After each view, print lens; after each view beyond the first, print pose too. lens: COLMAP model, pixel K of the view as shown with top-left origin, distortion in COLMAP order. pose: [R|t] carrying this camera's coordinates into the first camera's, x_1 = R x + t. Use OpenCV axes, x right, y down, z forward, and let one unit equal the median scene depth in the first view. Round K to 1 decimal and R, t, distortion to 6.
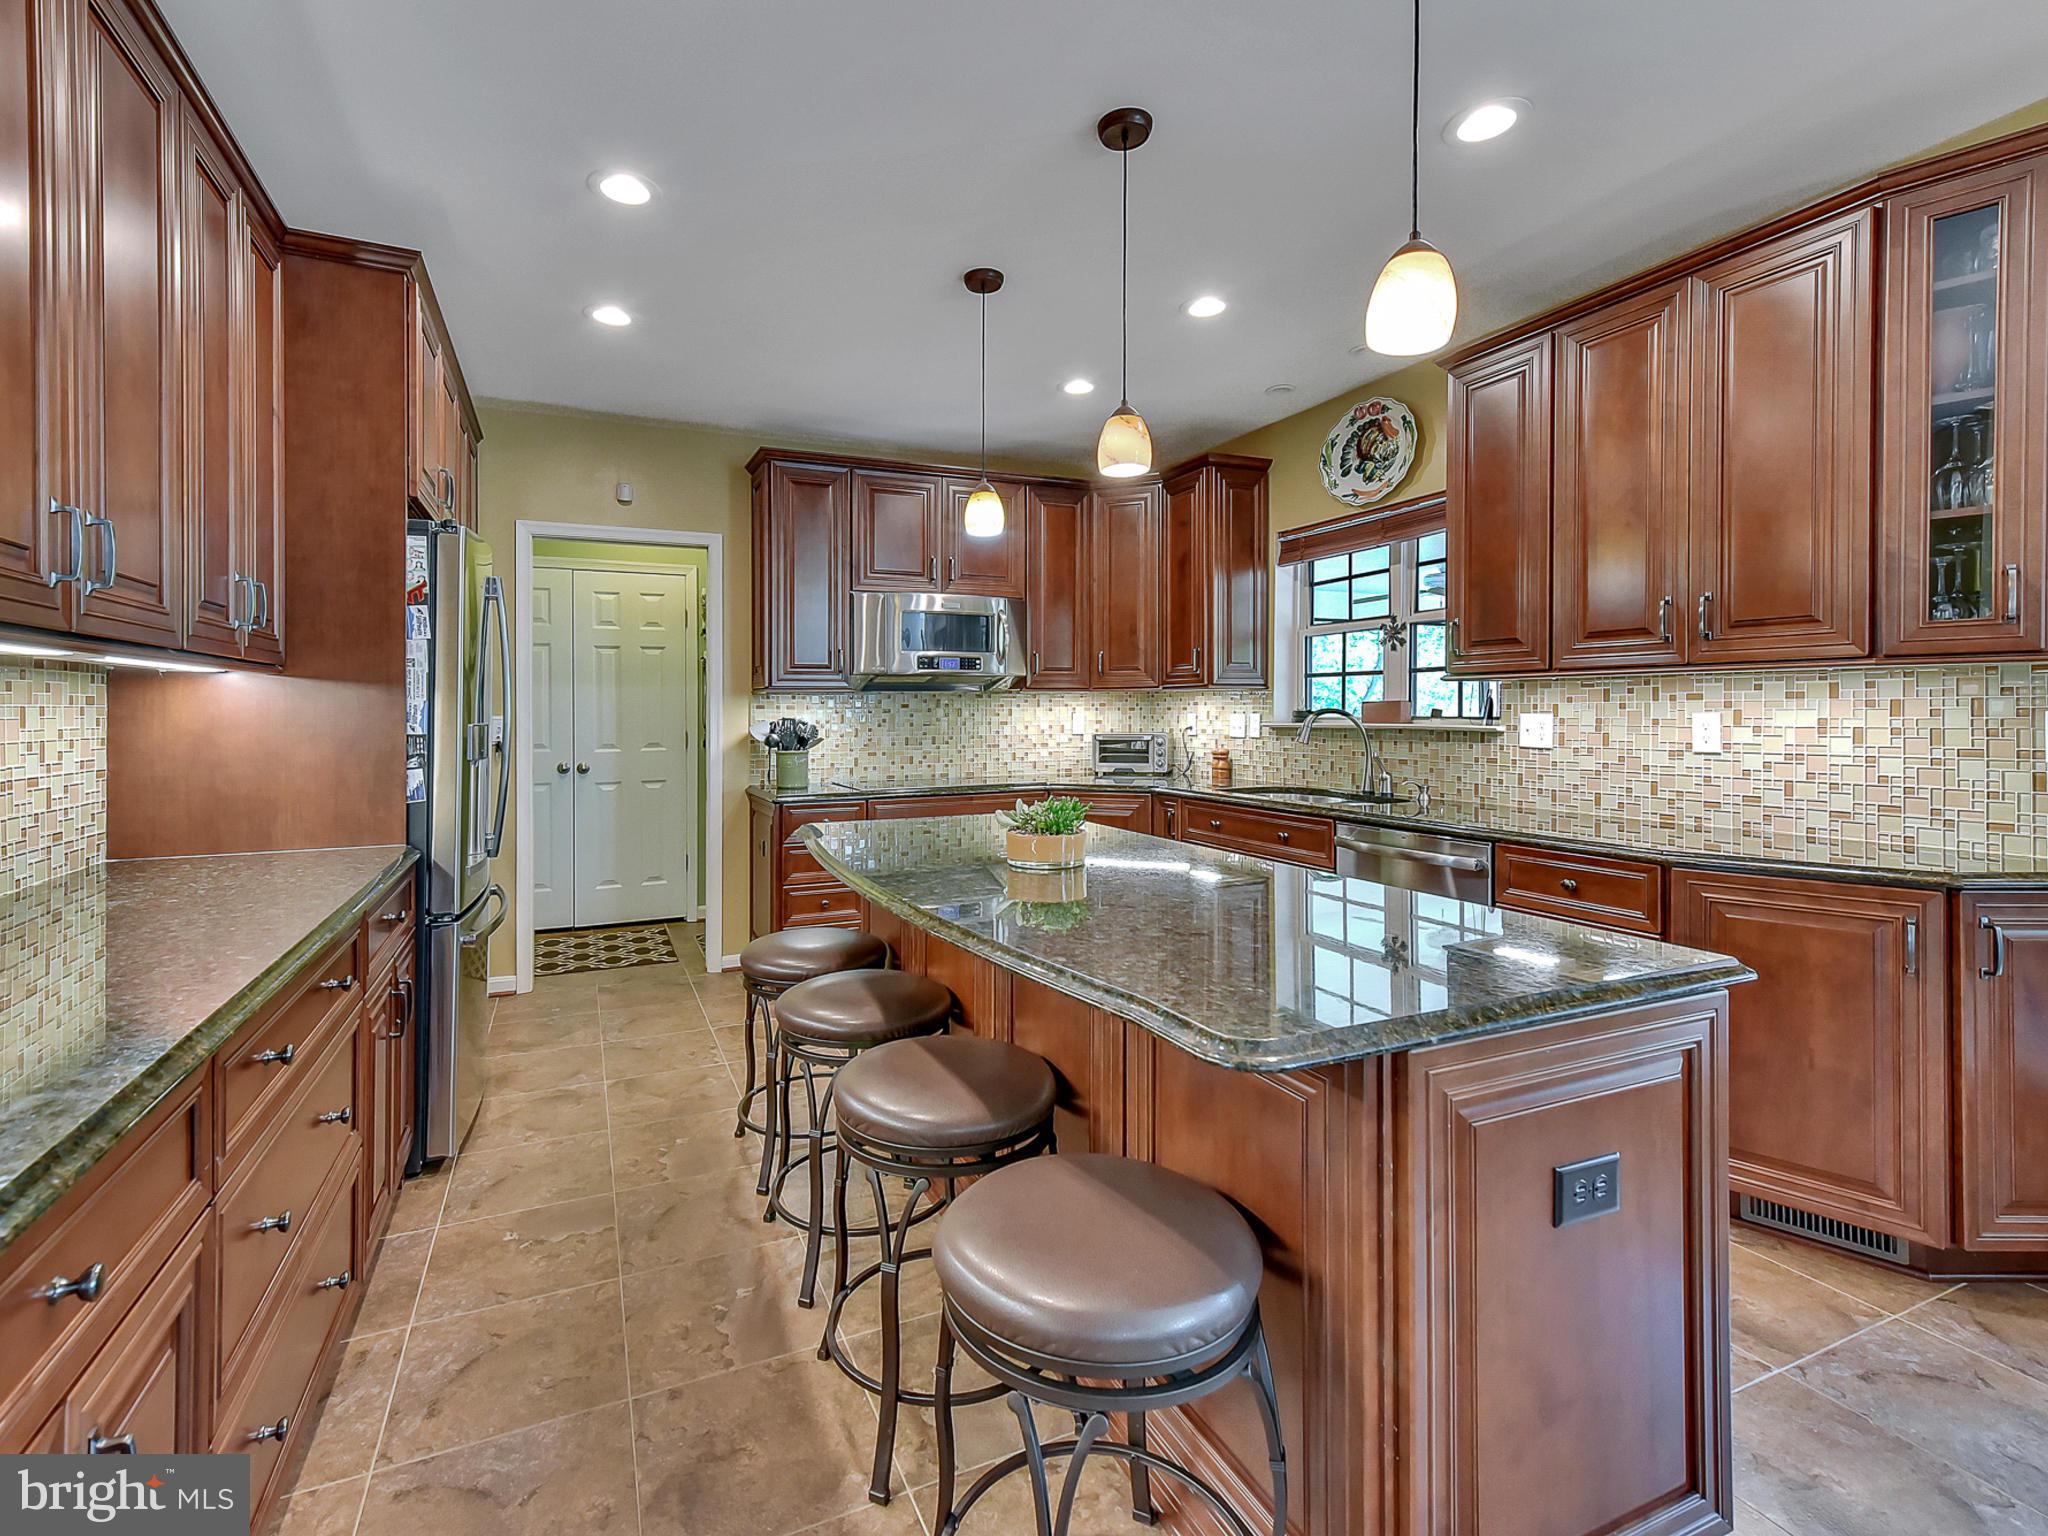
lens RADIAL K [[920.6, 0, 954.6], [0, 920.6, 717.3], [0, 0, 1]] dist [0.015987, -0.001180]
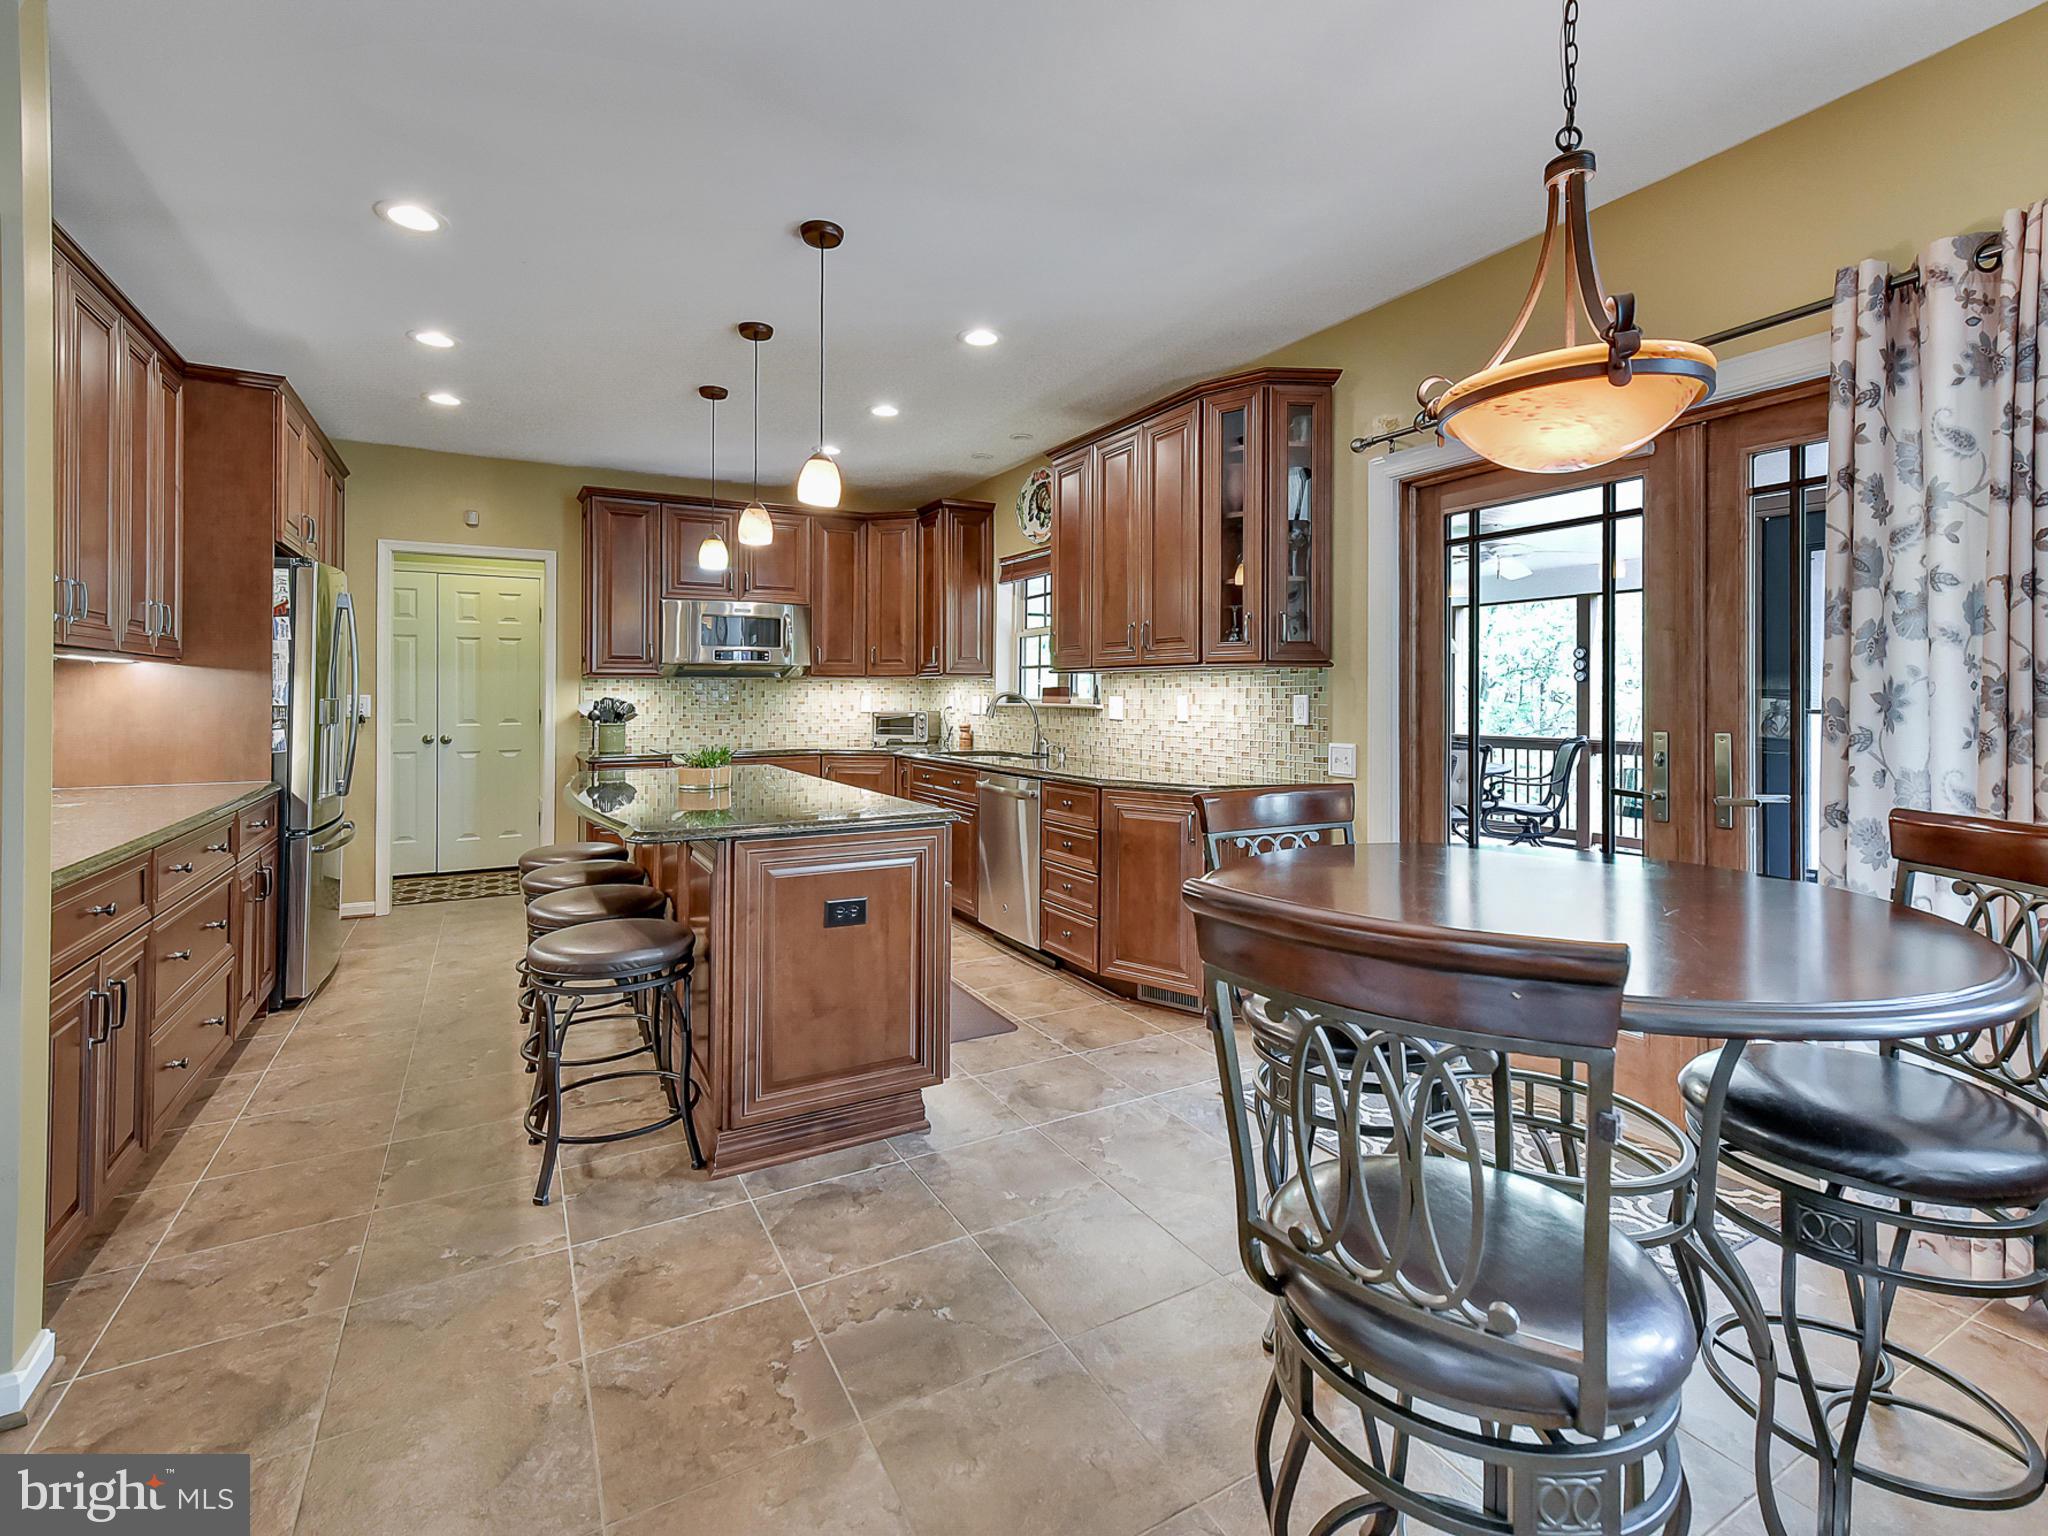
lens RADIAL K [[920.6, 0, 991.9], [0, 920.6, 697.6], [0, 0, 1]] dist [0.015987, -0.001180]
pose [[0.994870, 0.004914, 0.101038, 0.244148], [-0.004458, 0.999979, -0.004745, 0.004979], [-0.101059, 0.004270, 0.994871, -0.358875]]
